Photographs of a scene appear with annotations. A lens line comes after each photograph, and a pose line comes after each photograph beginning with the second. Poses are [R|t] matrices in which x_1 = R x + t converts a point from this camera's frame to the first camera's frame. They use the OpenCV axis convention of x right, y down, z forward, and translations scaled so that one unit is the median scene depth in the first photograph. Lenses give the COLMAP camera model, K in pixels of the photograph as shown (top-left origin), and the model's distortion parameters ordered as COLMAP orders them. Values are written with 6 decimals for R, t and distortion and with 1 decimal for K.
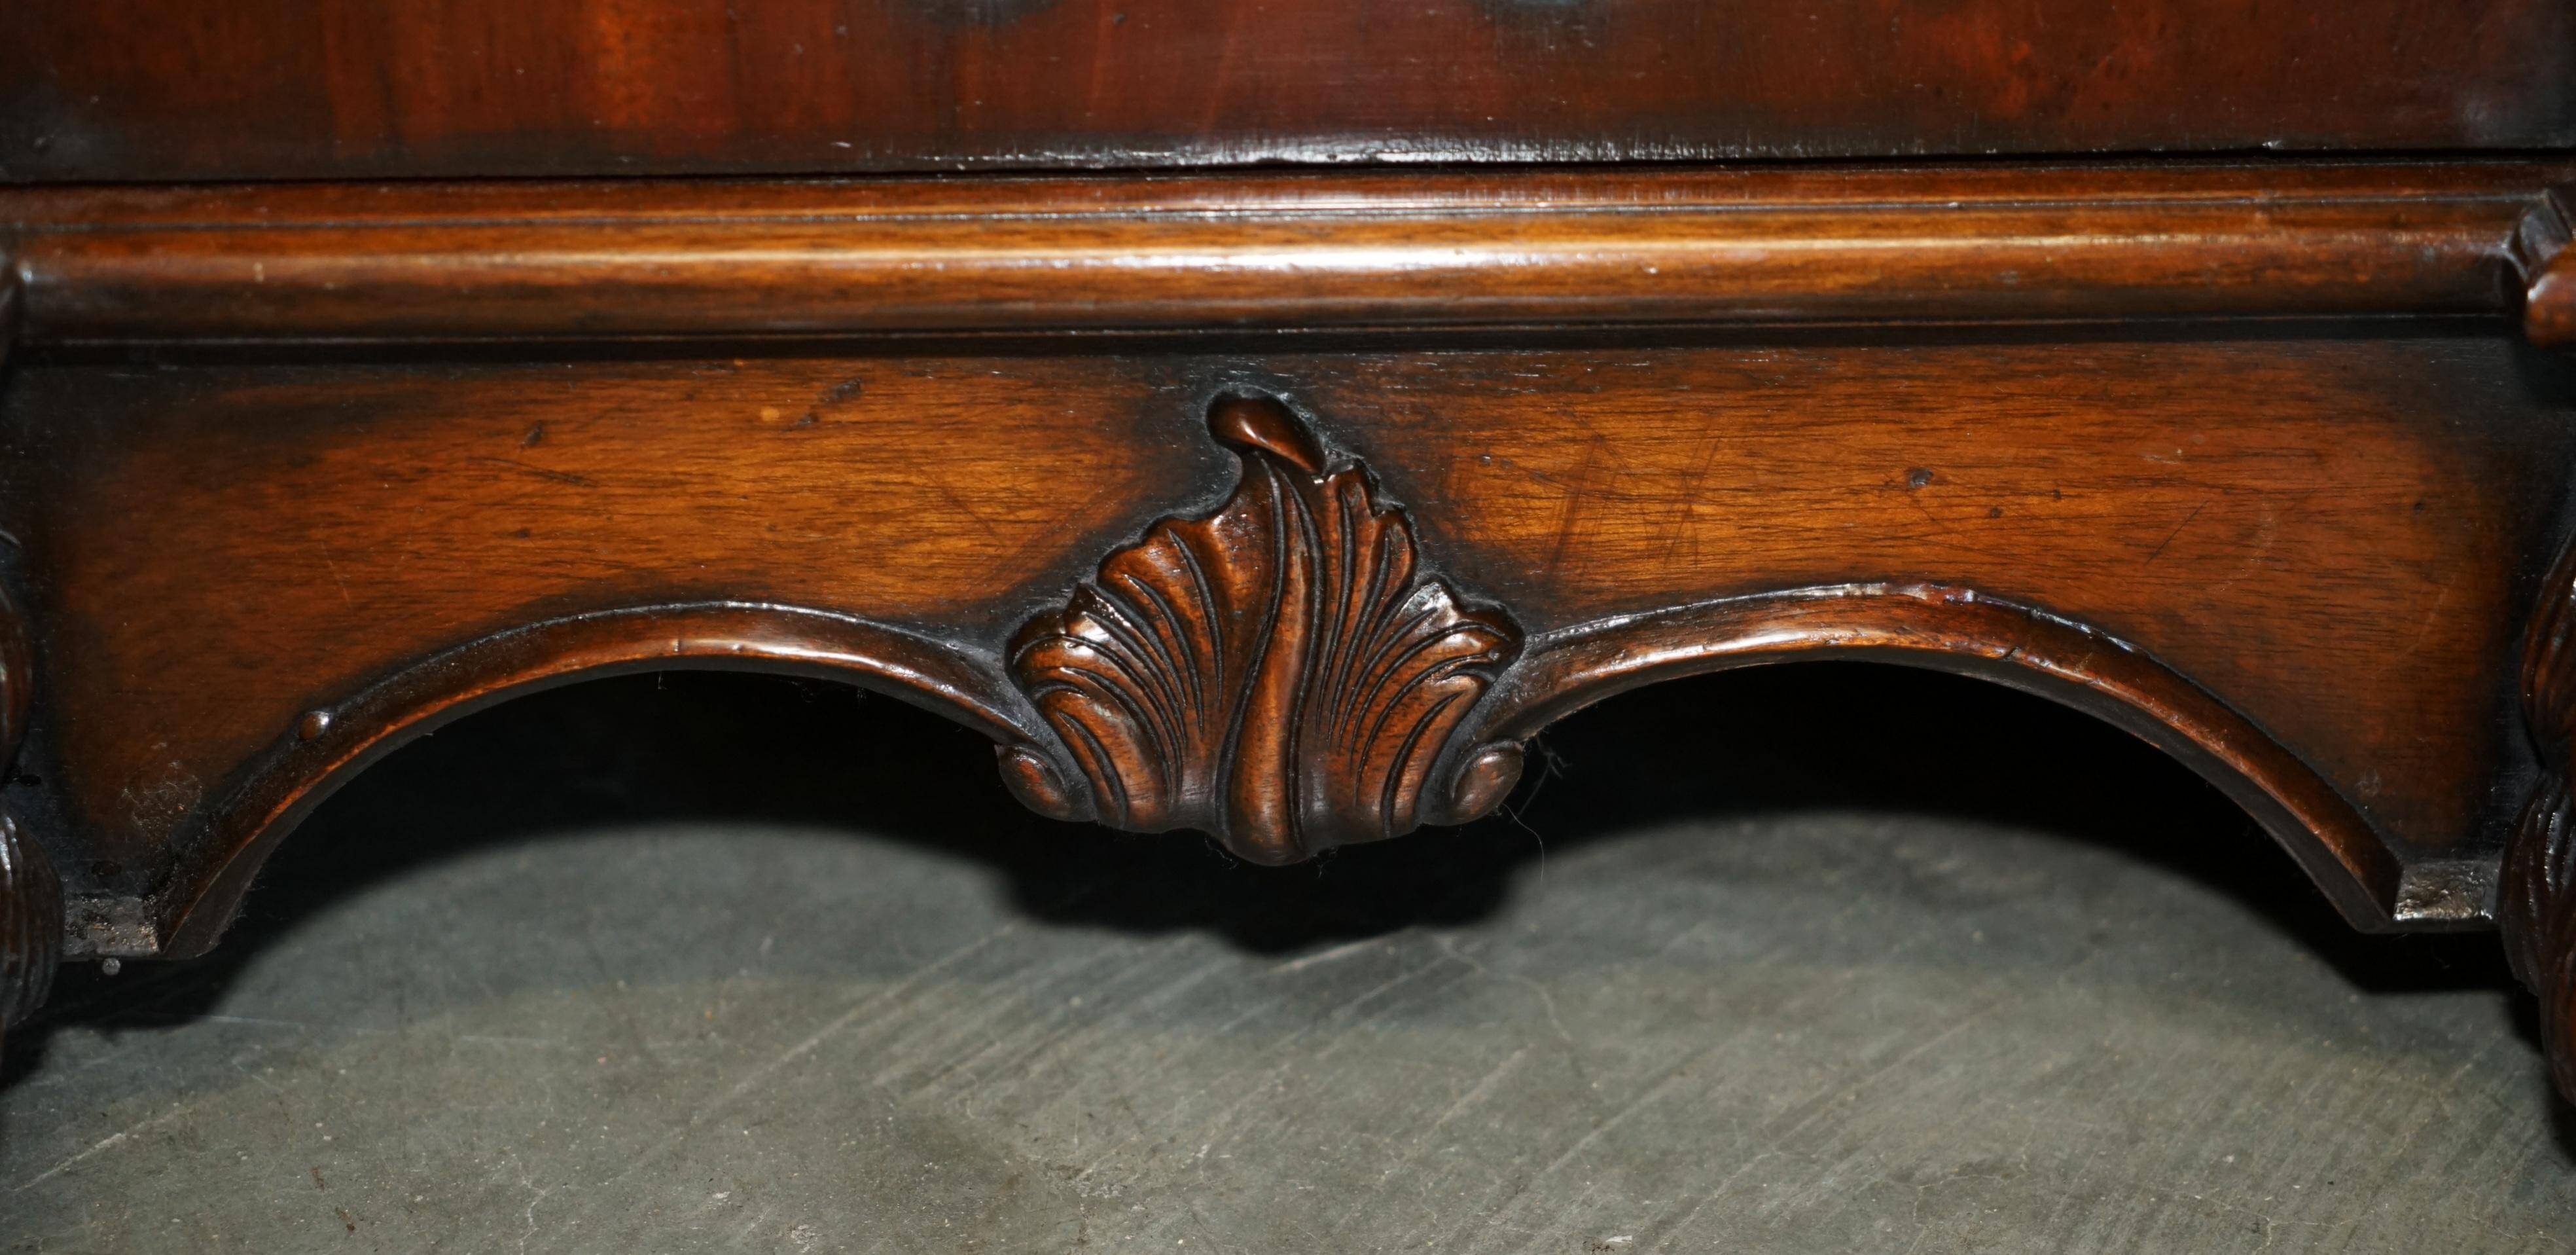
lens RADIAL K [[5560.2, 0, 1283.1], [0, 5560.2, 626.7], [0, 0, 1]] dist [-0.083951, 0.000000]
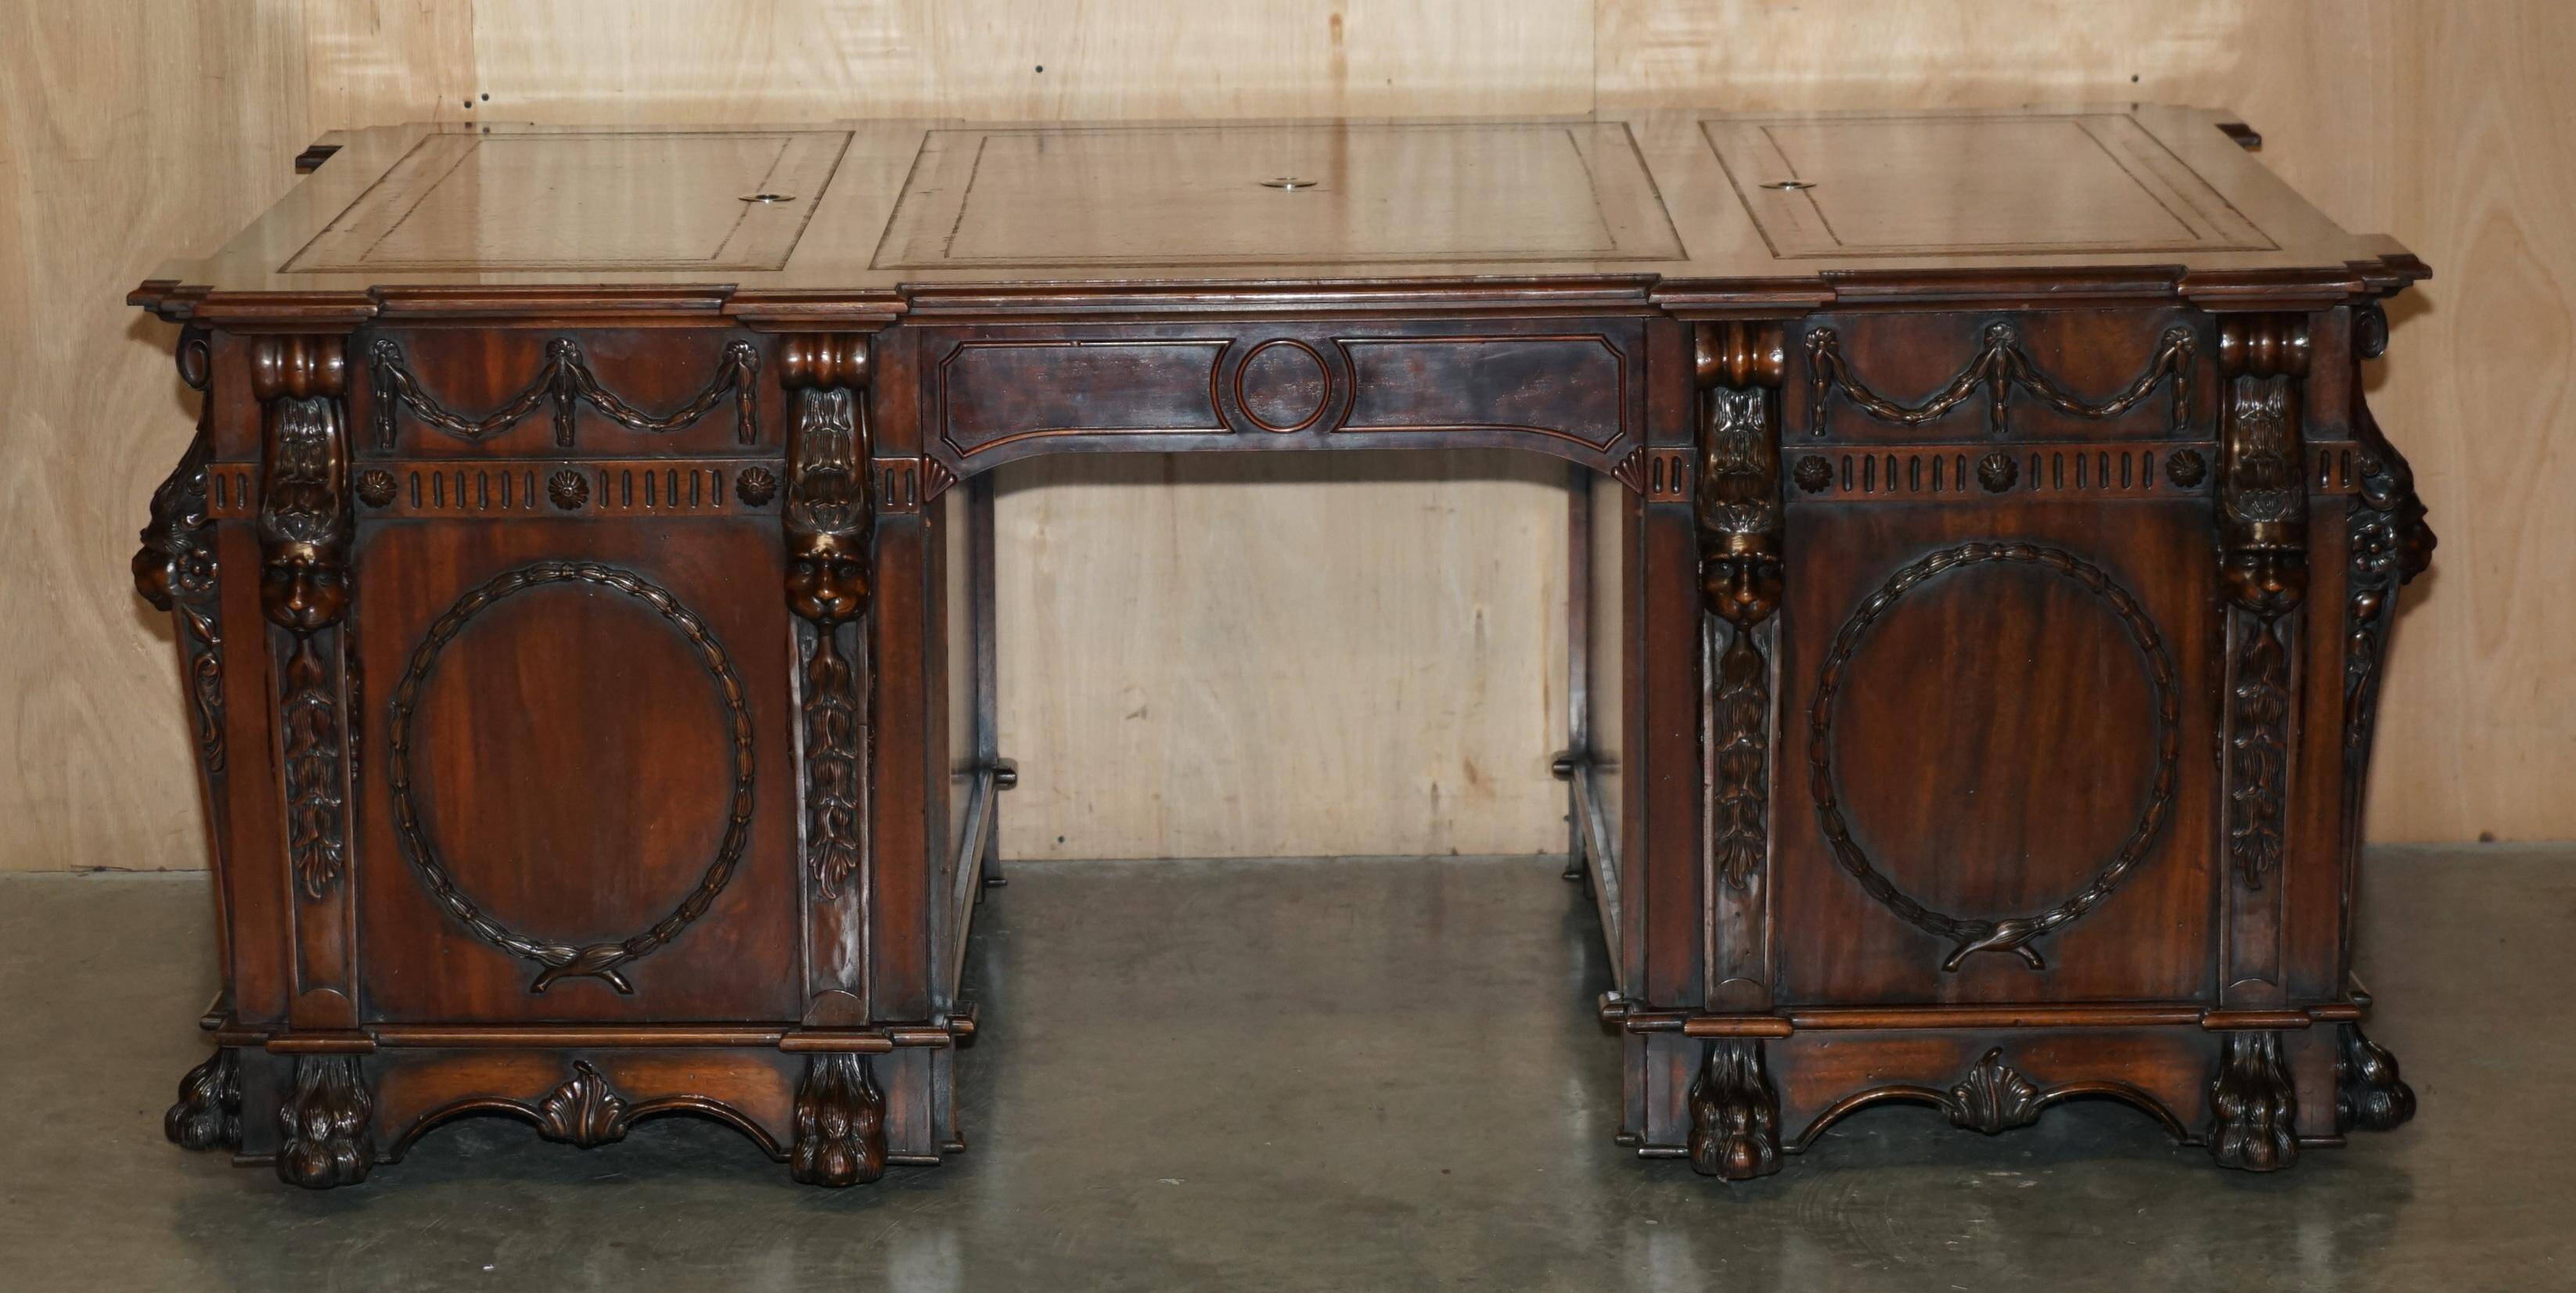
lens RADIAL K [[6374.4, 0, 1284.6], [0, 6374.4, 633.2], [0, 0, 1]] dist [-0.031224, 0.000000]
pose [[0.999782, 0.010981, 0.017775, 0.615567], [-0.007255, 0.980270, -0.197532, 0.842902], [-0.019594, 0.197360, 0.980135, -5.740367]]
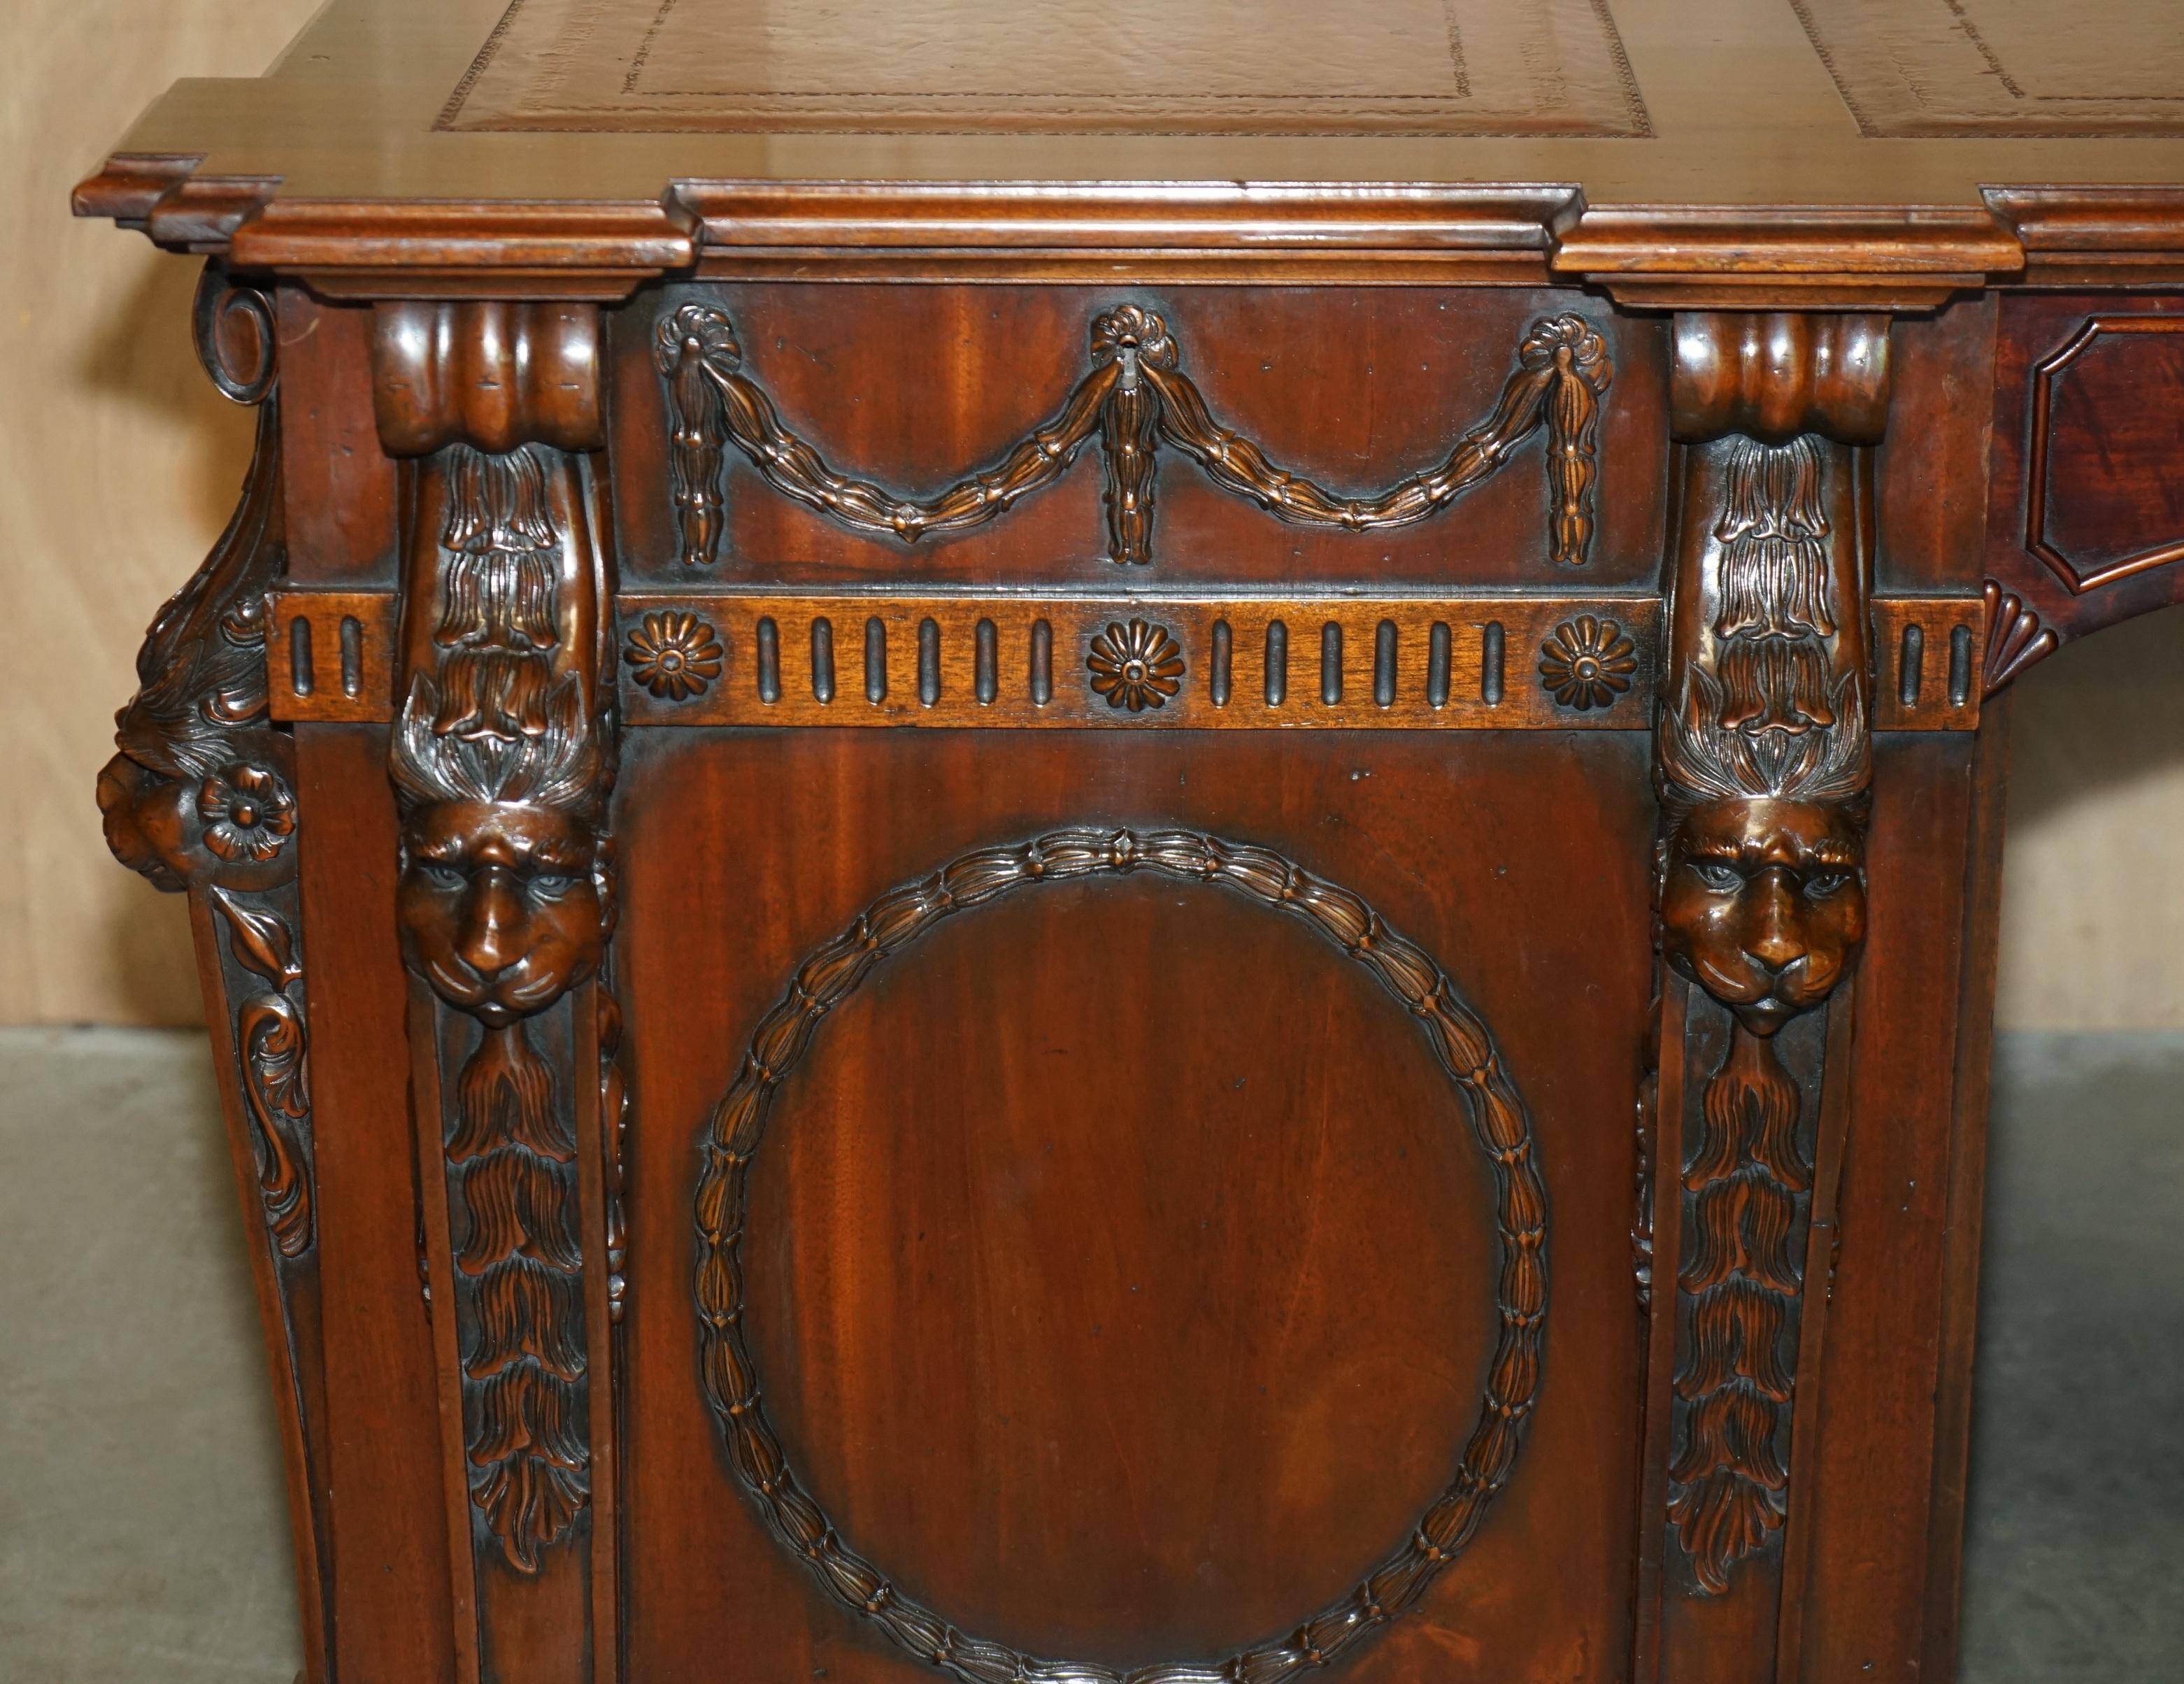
lens RADIAL K [[5747.1, 0, 1035.9], [0, 5747.1, 725.0], [0, 0, 1]] dist [-0.015521, 0.000000]
pose [[0.999612, 0.022825, -0.015994, -0.012830], [-0.024114, 0.996030, -0.085693, -0.362469], [0.013975, 0.086045, 0.996193, -1.748129]]
